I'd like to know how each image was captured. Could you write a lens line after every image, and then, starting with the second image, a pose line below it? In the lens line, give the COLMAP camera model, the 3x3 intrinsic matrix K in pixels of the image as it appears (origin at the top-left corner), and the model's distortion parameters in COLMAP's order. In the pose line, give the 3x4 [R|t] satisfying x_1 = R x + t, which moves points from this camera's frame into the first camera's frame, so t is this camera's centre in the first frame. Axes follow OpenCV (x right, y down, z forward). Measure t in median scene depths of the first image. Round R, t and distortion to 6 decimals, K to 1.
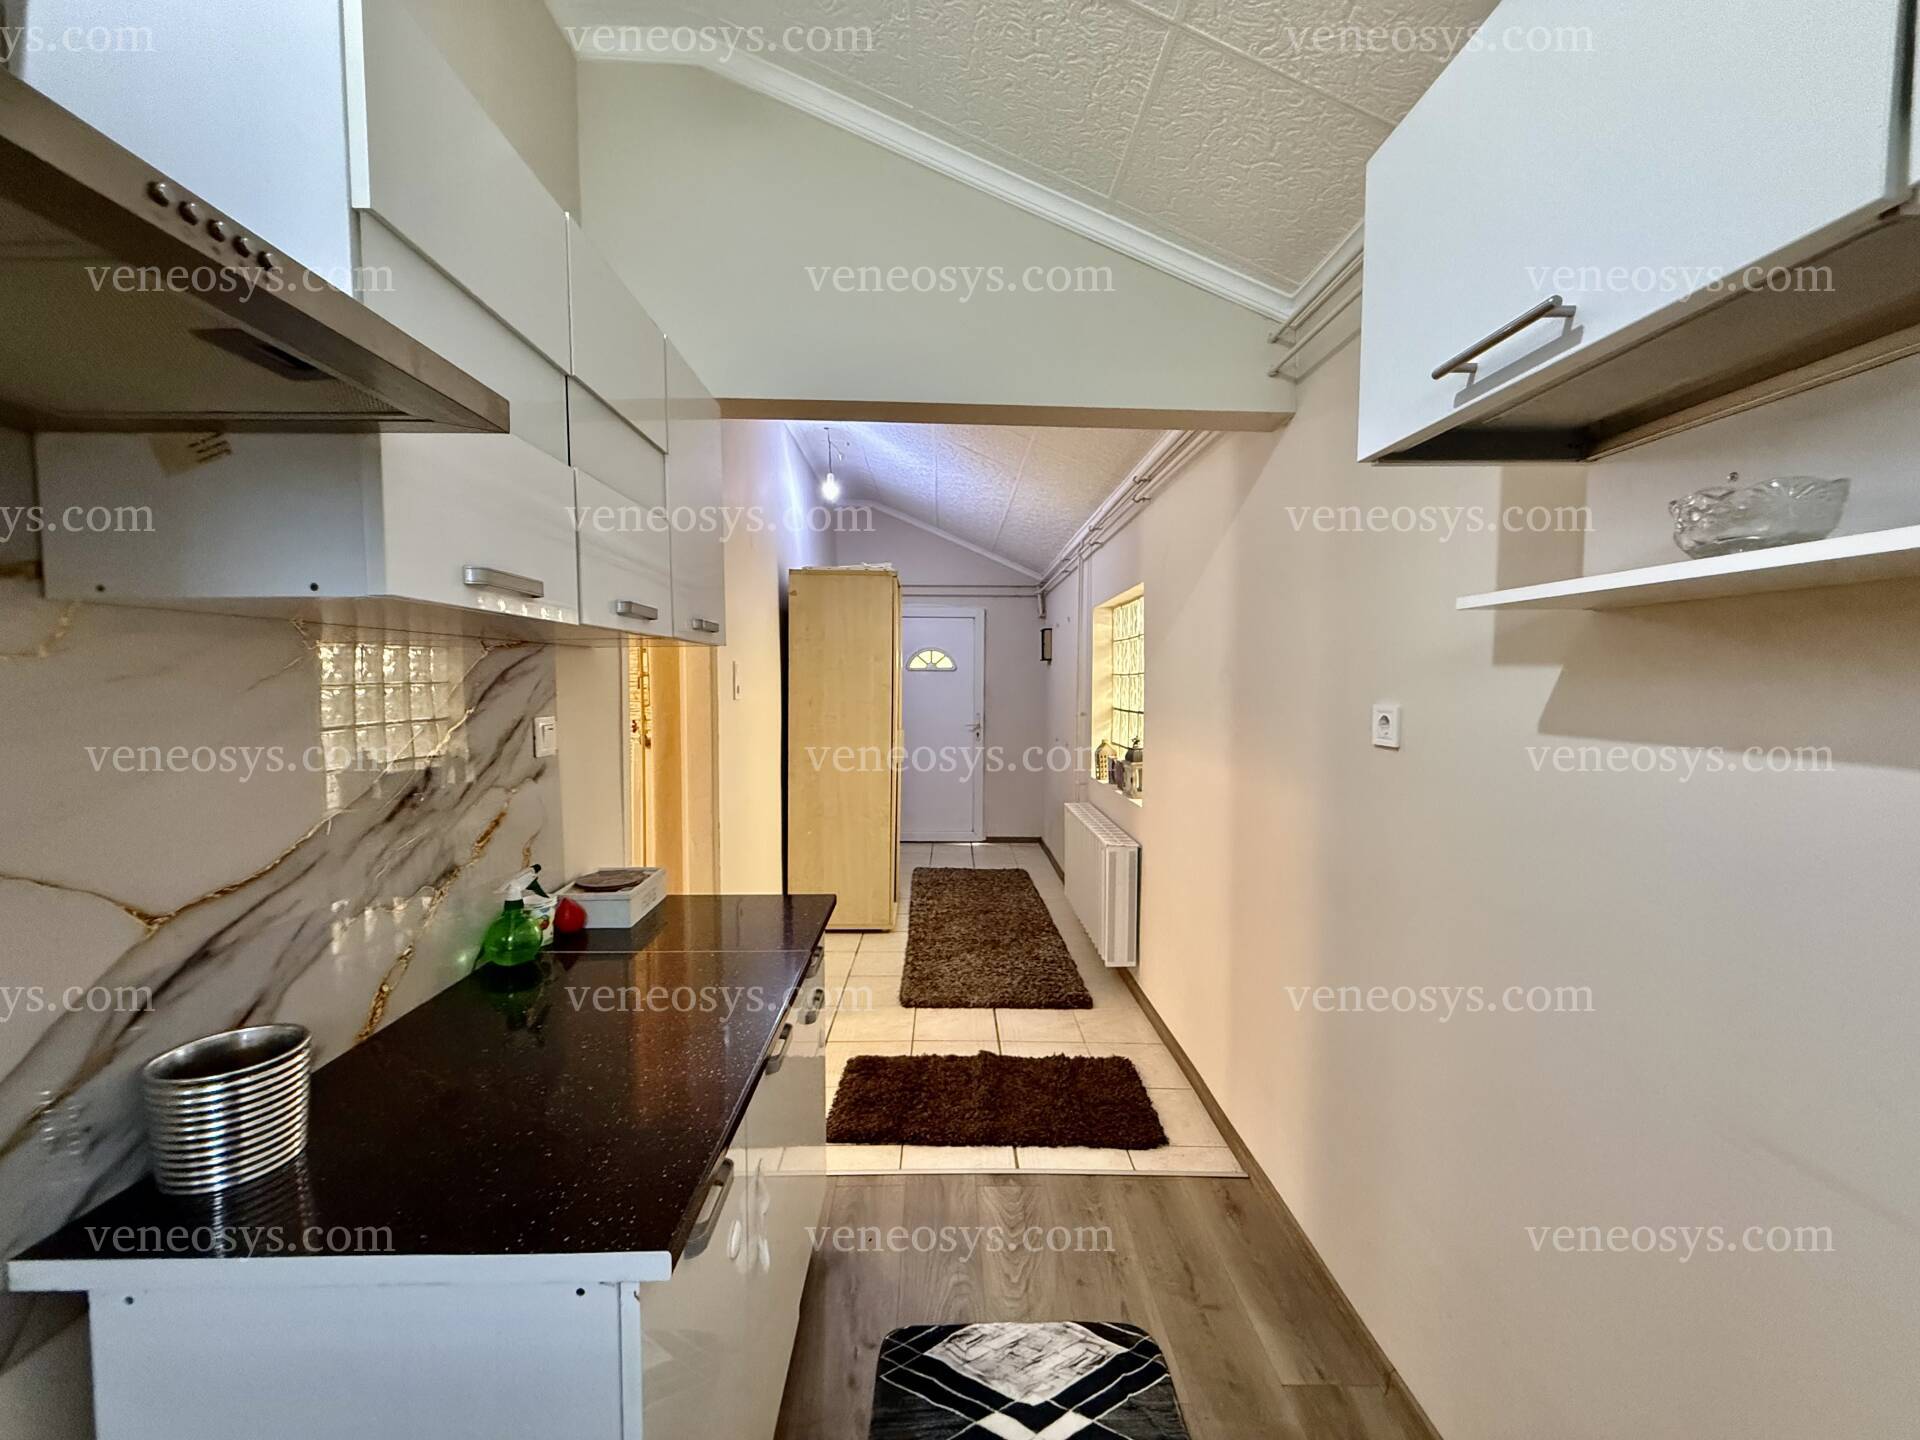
lens RADIAL K [[767.7, 0, 957.5], [0, 767.7, 723.4], [0, 0, 1]] dist [-0.000622, -0.000156]
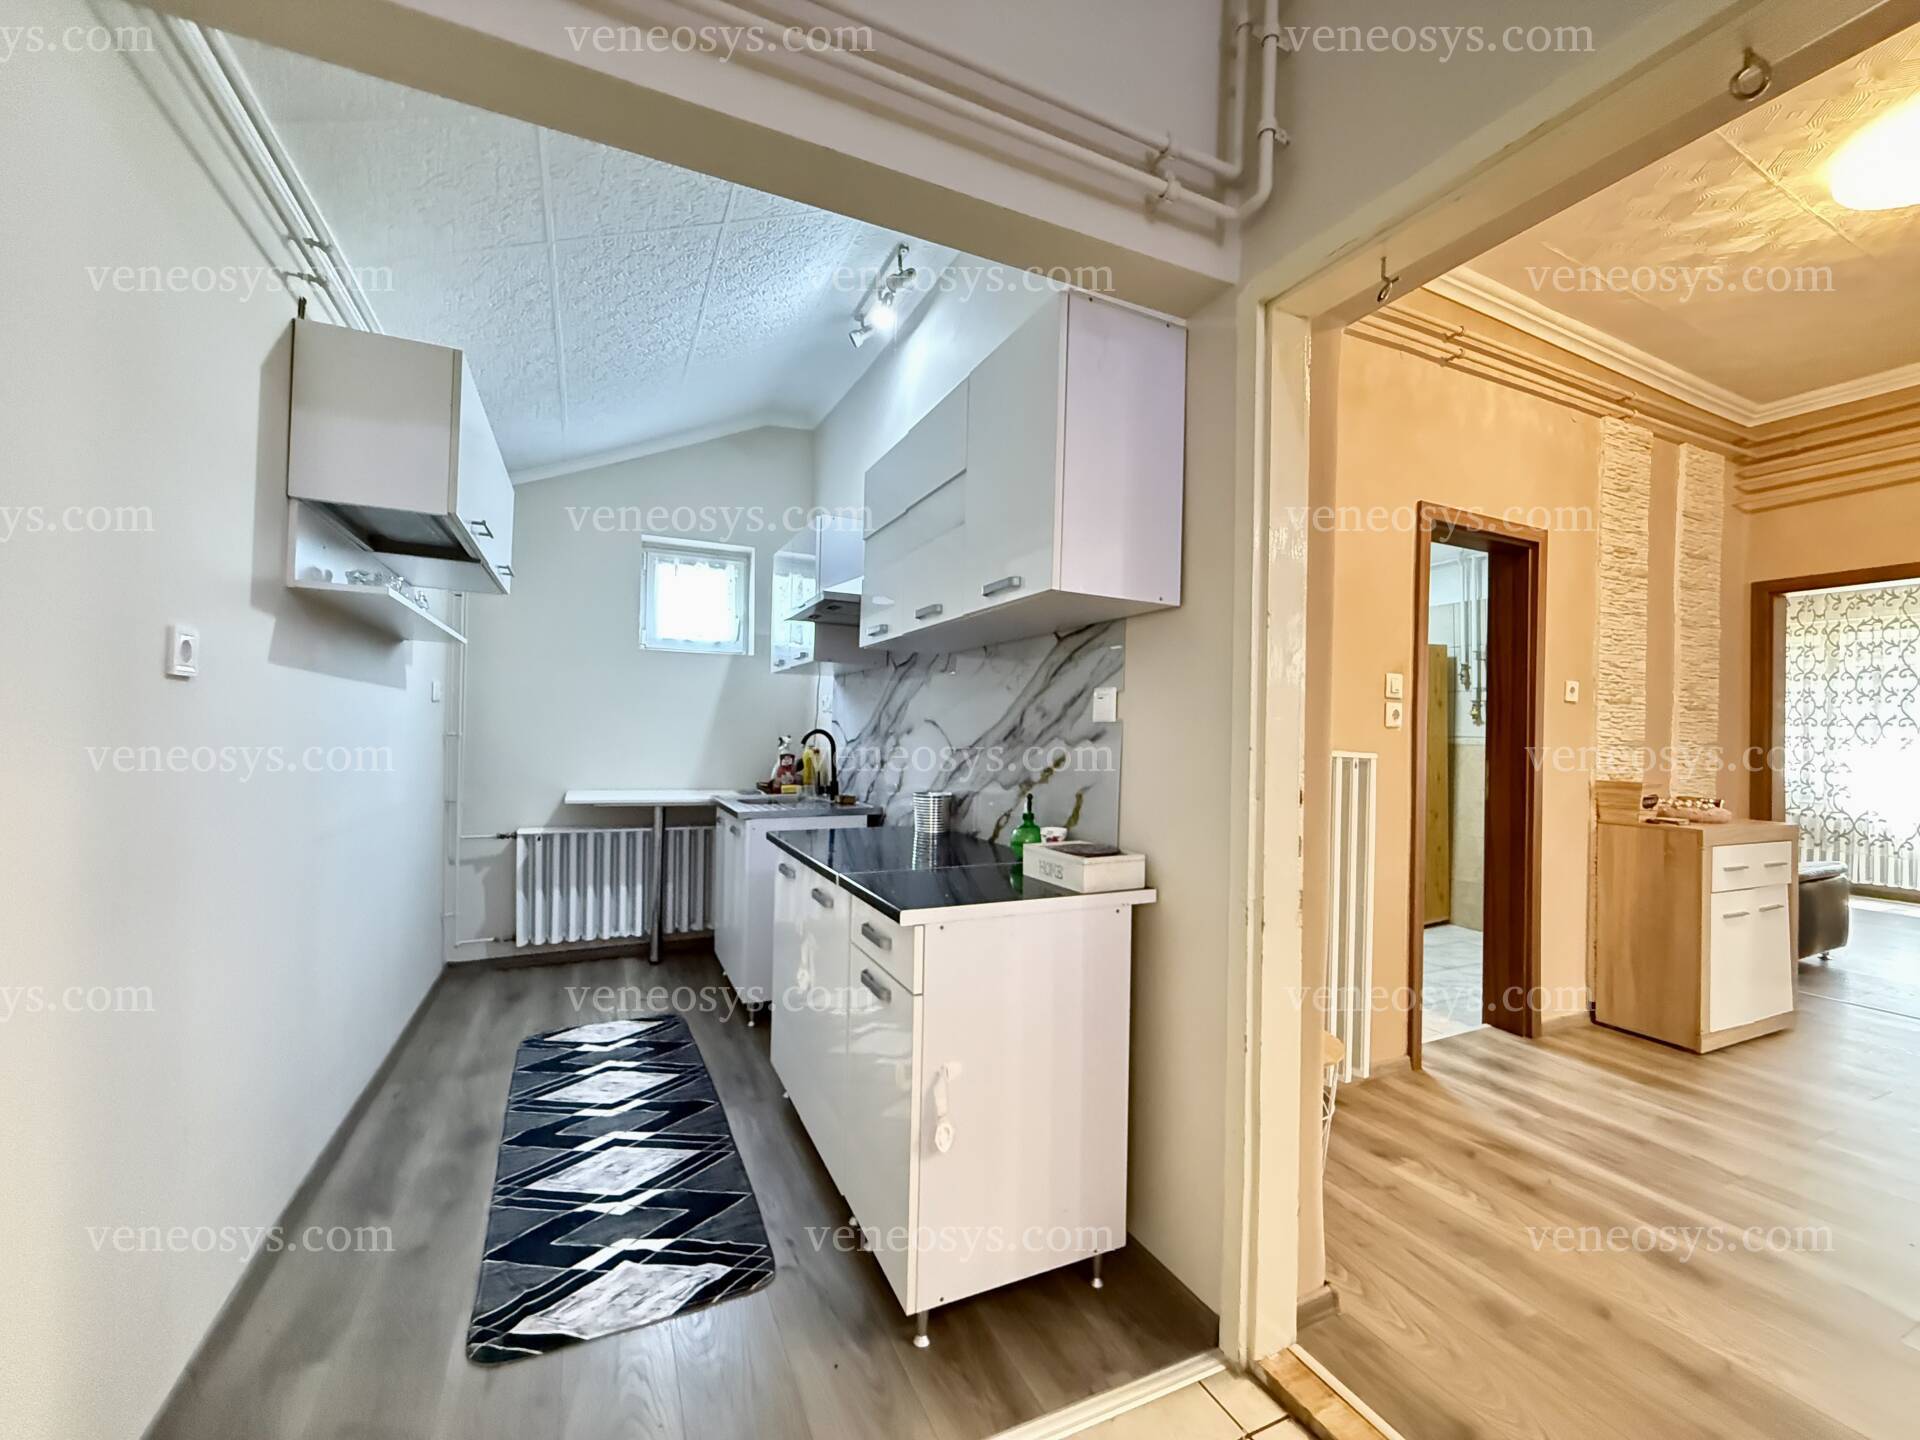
lens RADIAL K [[767.7, 0, 957.5], [0, 767.7, 723.4], [0, 0, 1]] dist [-0.000622, -0.000156]
pose [[-0.909331, -0.024654, -0.415342, 0.134754], [-0.042265, 0.998553, 0.033260, 0.017792], [0.413921, 0.047799, -0.909057, 2.106742]]
